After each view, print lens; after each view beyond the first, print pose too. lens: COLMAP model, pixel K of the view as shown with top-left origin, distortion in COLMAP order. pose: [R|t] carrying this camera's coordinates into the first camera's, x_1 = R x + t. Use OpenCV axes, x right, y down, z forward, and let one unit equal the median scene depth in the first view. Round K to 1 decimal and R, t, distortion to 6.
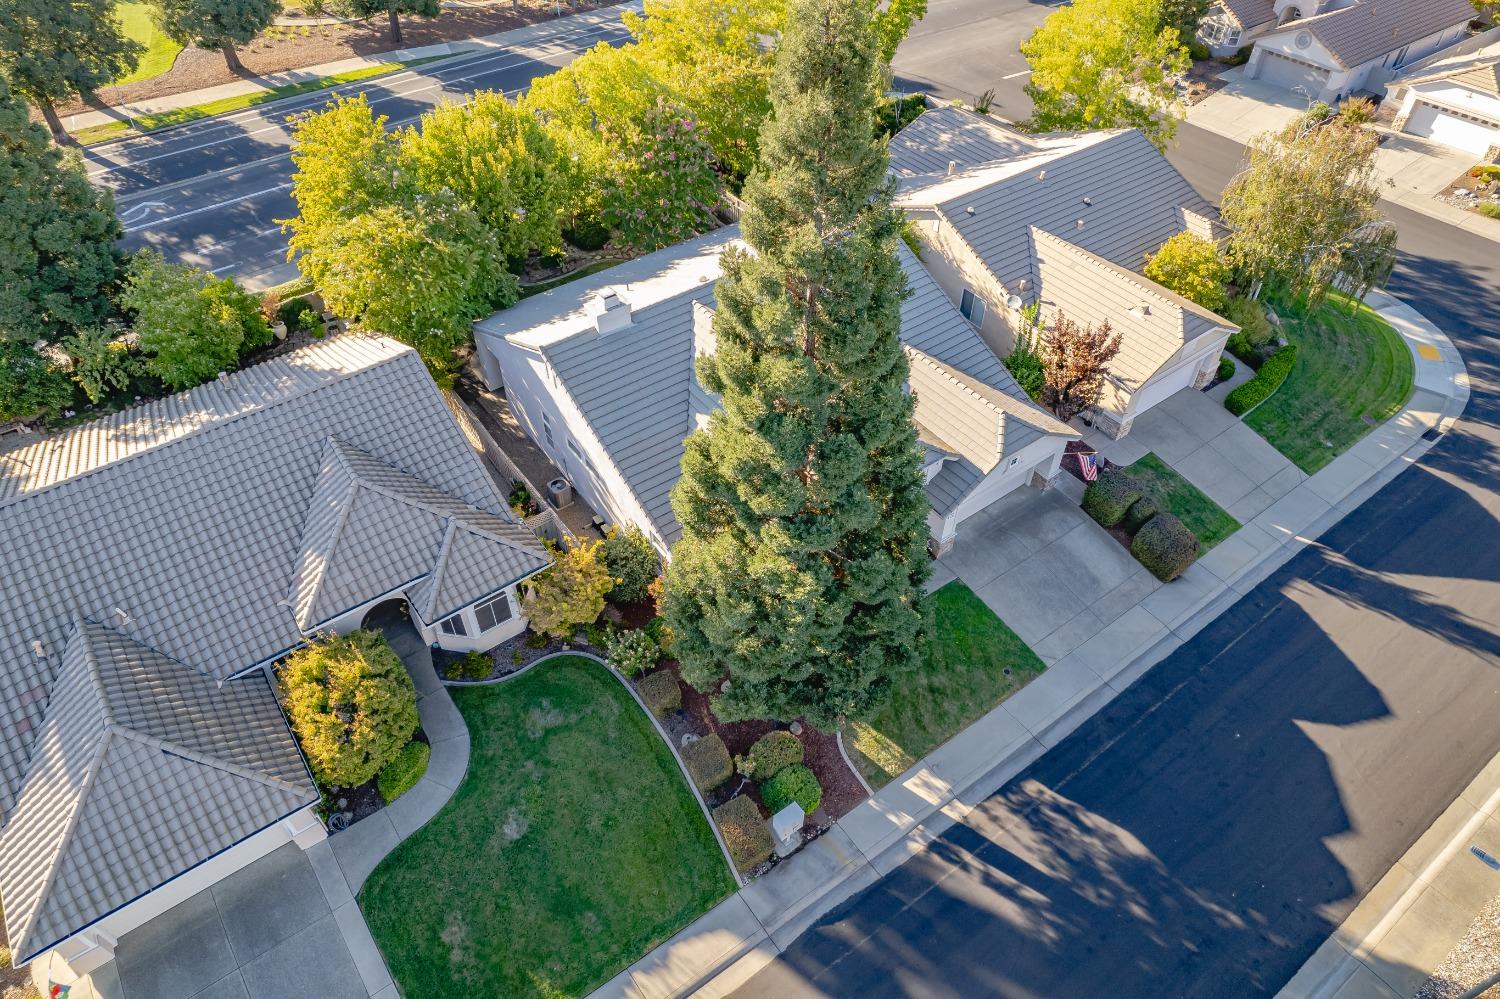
lens RADIAL K [[962.3, 0, 741.3], [0, 962.3, 502.2], [0, 0, 1]] dist [-0.077434, 0.070030]
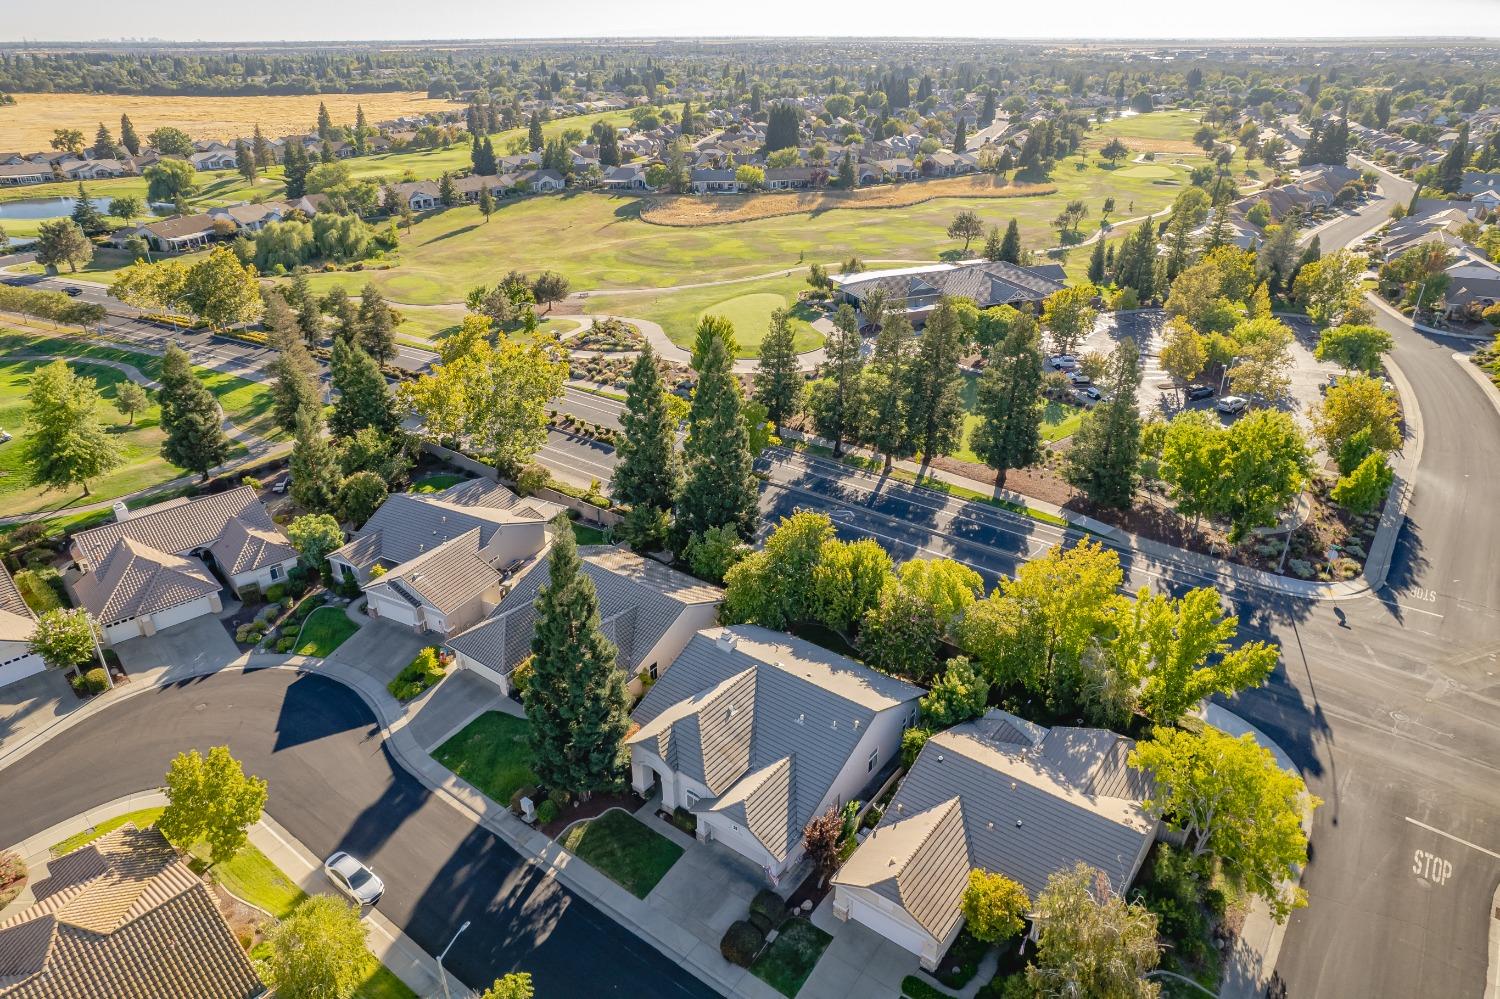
lens RADIAL K [[962.3, 0, 741.3], [0, 962.3, 502.2], [0, 0, 1]] dist [-0.077434, 0.070030]
pose [[0.285619, 0.426934, -0.857991, 1.468175], [-0.672971, 0.726756, 0.137605, -0.693642], [0.682299, 0.538101, 0.494890, -0.175549]]
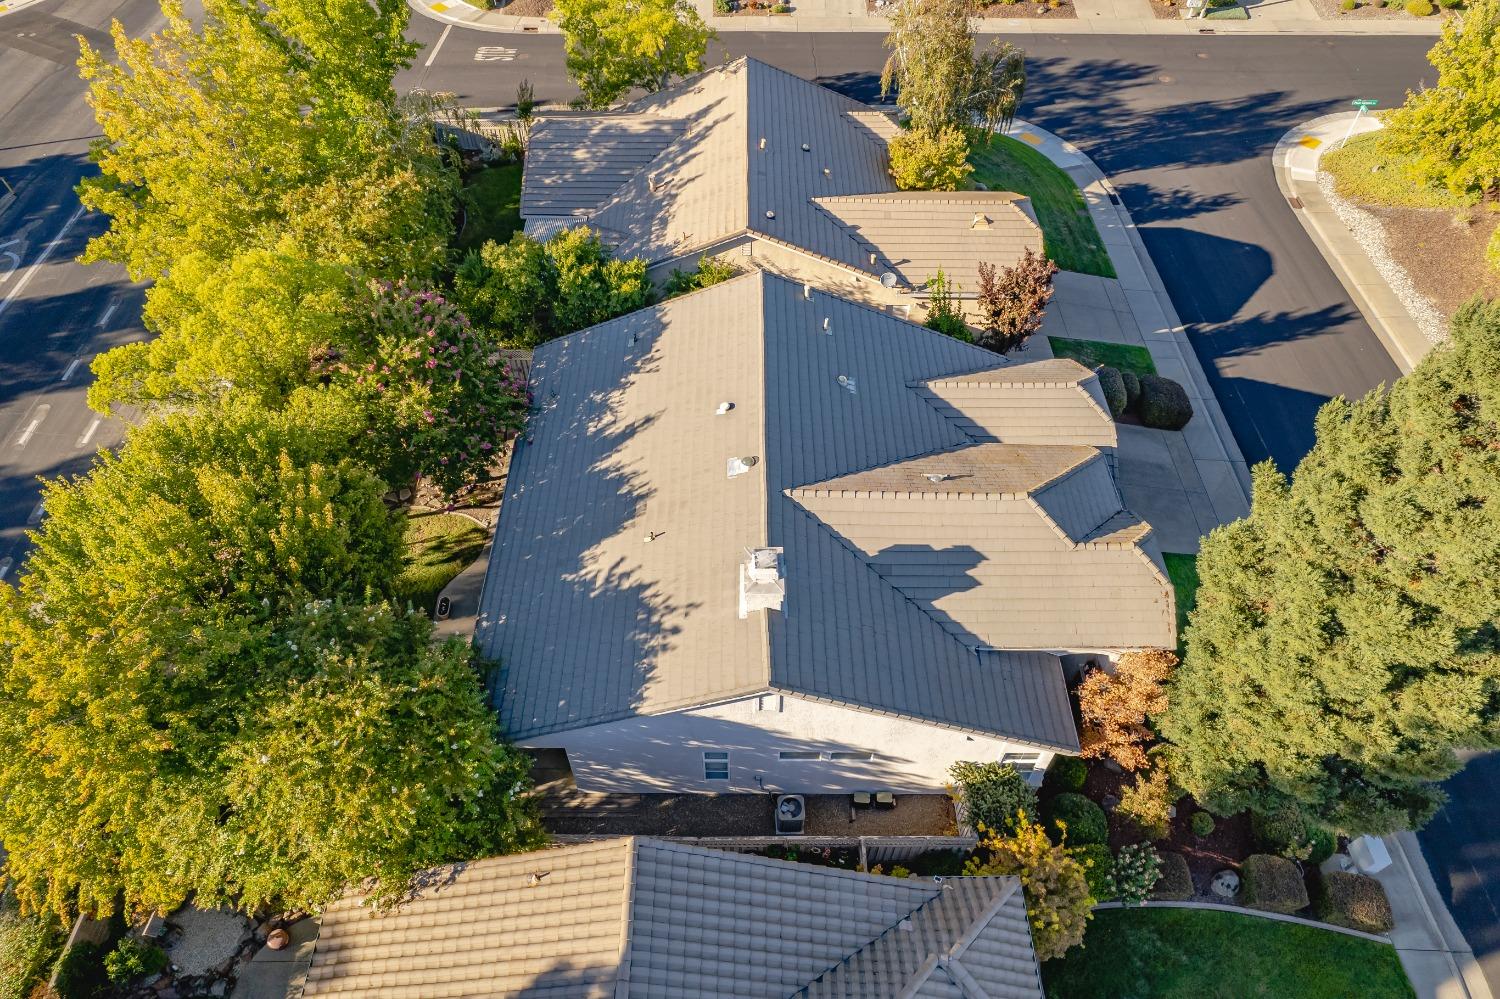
lens RADIAL K [[962.3, 0, 741.3], [0, 962.3, 502.2], [0, 0, 1]] dist [-0.077434, 0.070030]
pose [[0.590276, -0.612796, 0.525410, -0.454125], [0.566871, 0.778083, 0.270637, -0.415458], [-0.574658, 0.138090, 0.806660, 0.419598]]
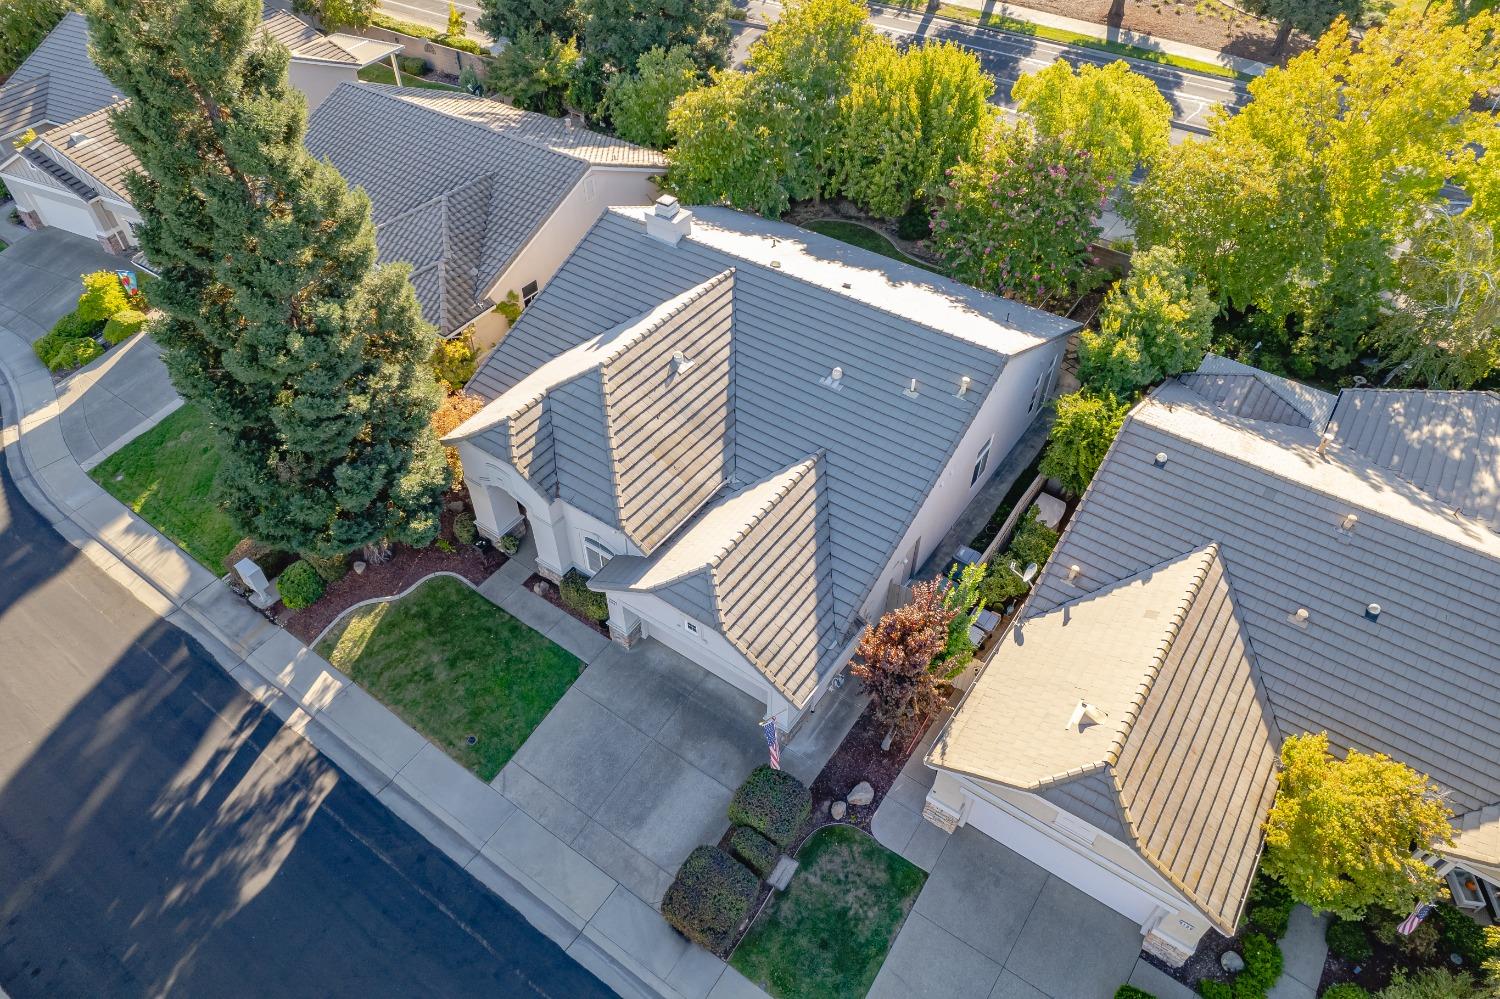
lens RADIAL K [[962.3, 0, 741.3], [0, 962.3, 502.2], [0, 0, 1]] dist [-0.077434, 0.070030]
pose [[0.318278, 0.666634, -0.674016, 0.707199], [-0.665149, 0.663641, 0.342283, -0.374034], [0.675482, 0.339380, 0.654633, 0.475133]]
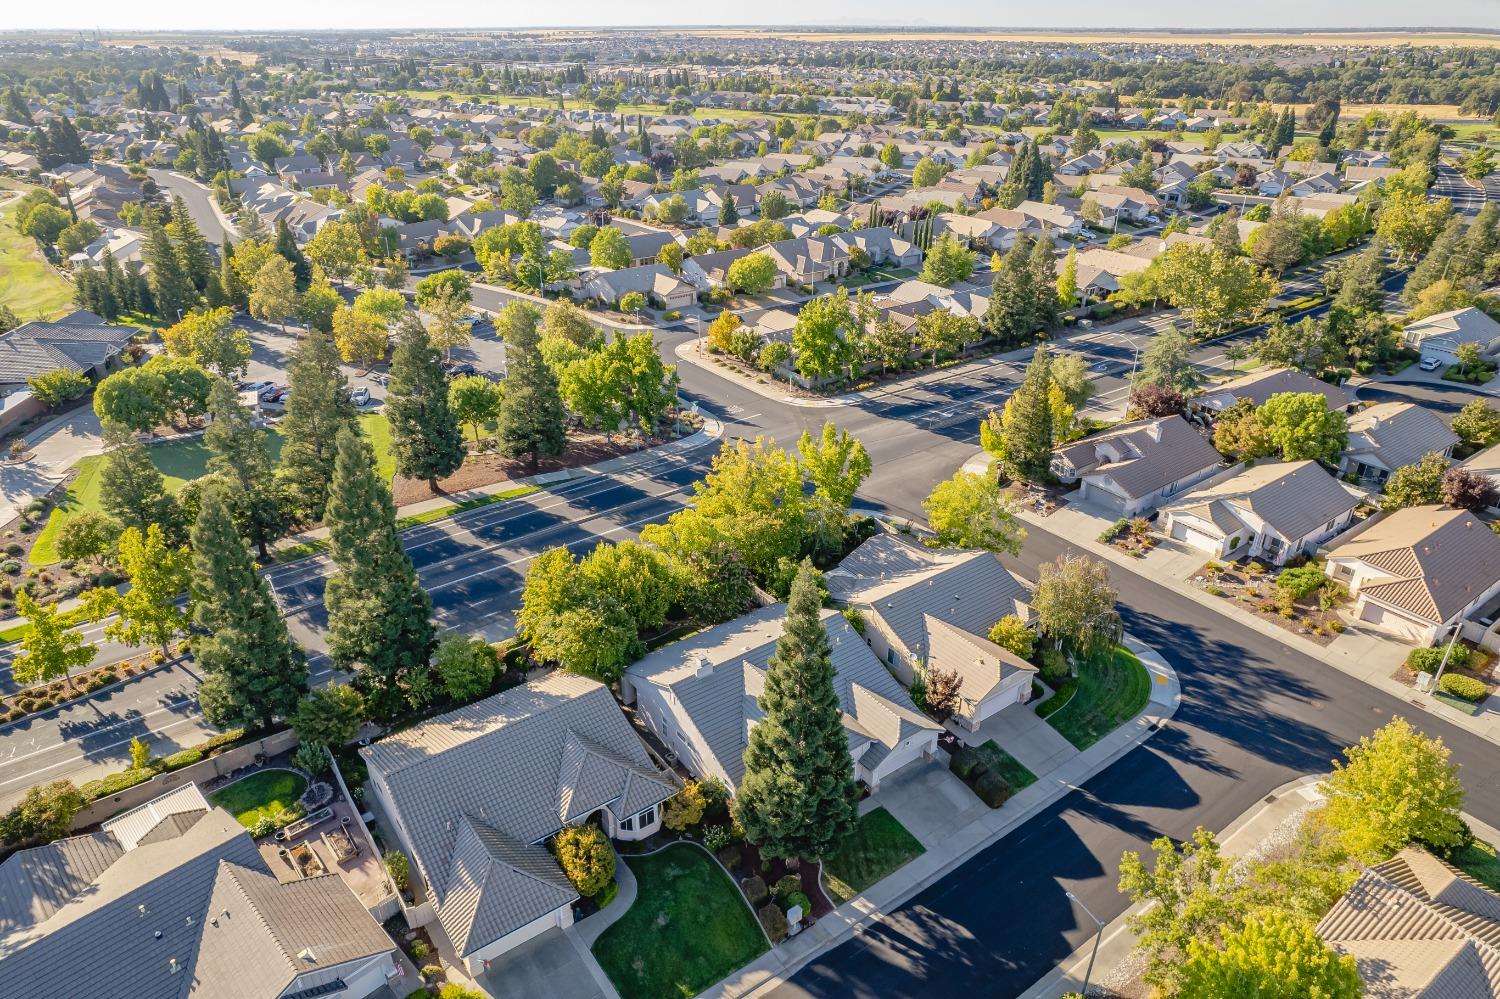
lens RADIAL K [[962.3, 0, 741.3], [0, 962.3, 502.2], [0, 0, 1]] dist [-0.077434, 0.070030]
pose [[0.999995, 0.002108, -0.002191, -0.049926], [-0.002678, 0.951817, -0.306655, 0.084337], [0.001439, 0.306659, 0.951818, -0.964584]]
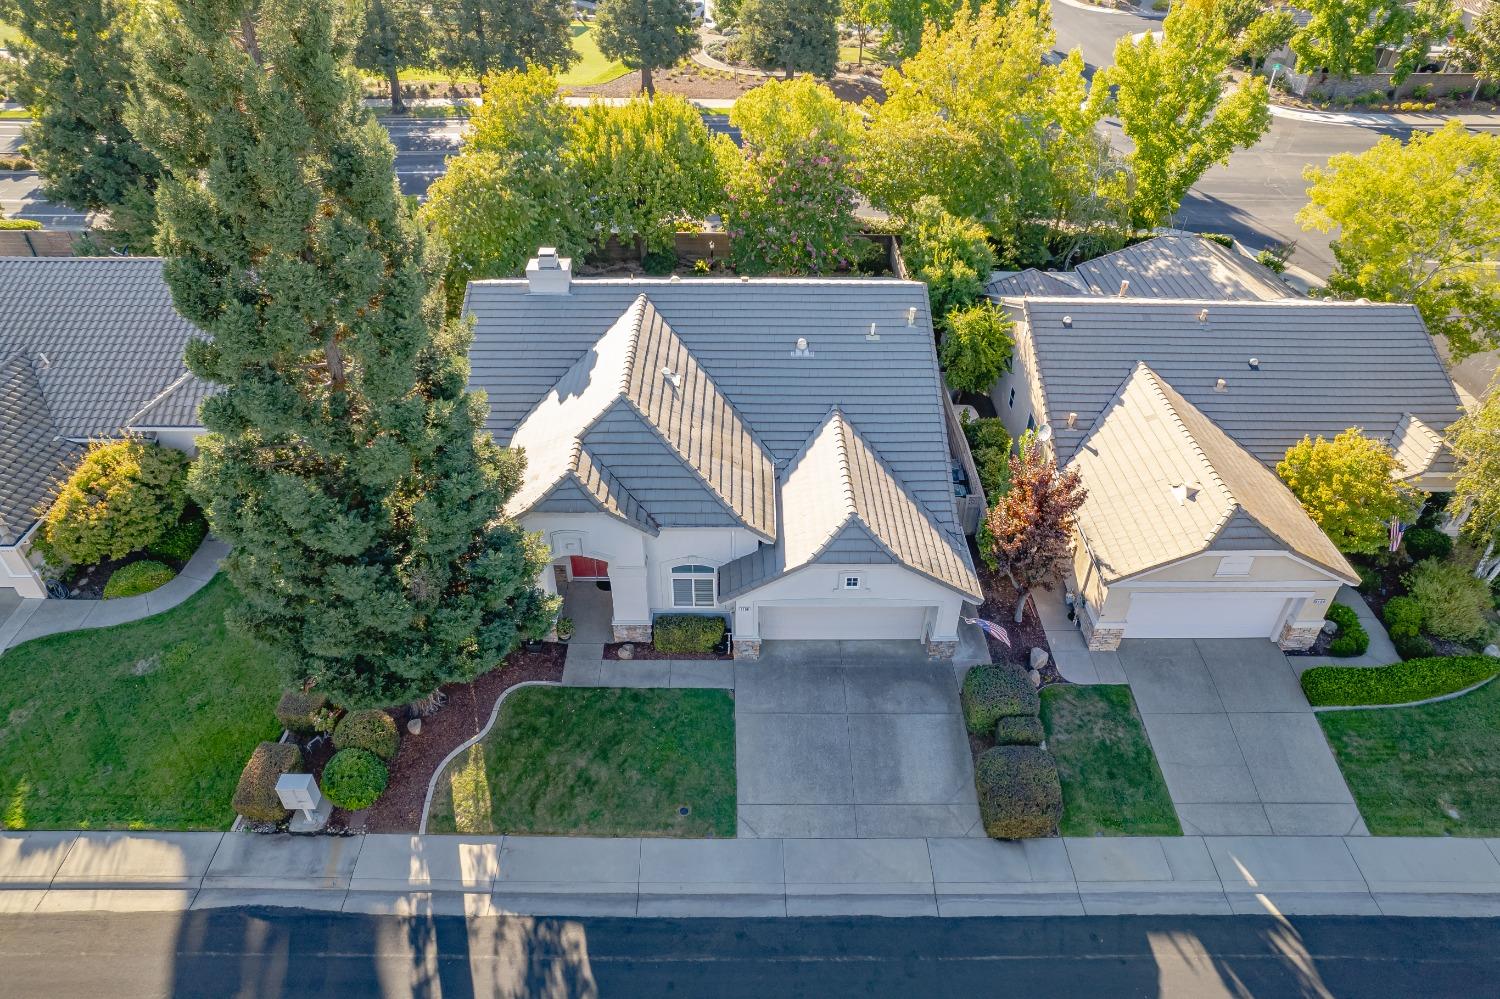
lens RADIAL K [[962.3, 0, 741.3], [0, 962.3, 502.2], [0, 0, 1]] dist [-0.077434, 0.070030]
pose [[0.811185, 0.358216, -0.462235, 0.519946], [-0.416424, 0.908784, -0.026514, -0.041184], [0.410574, 0.213993, 0.886361, 0.257153]]
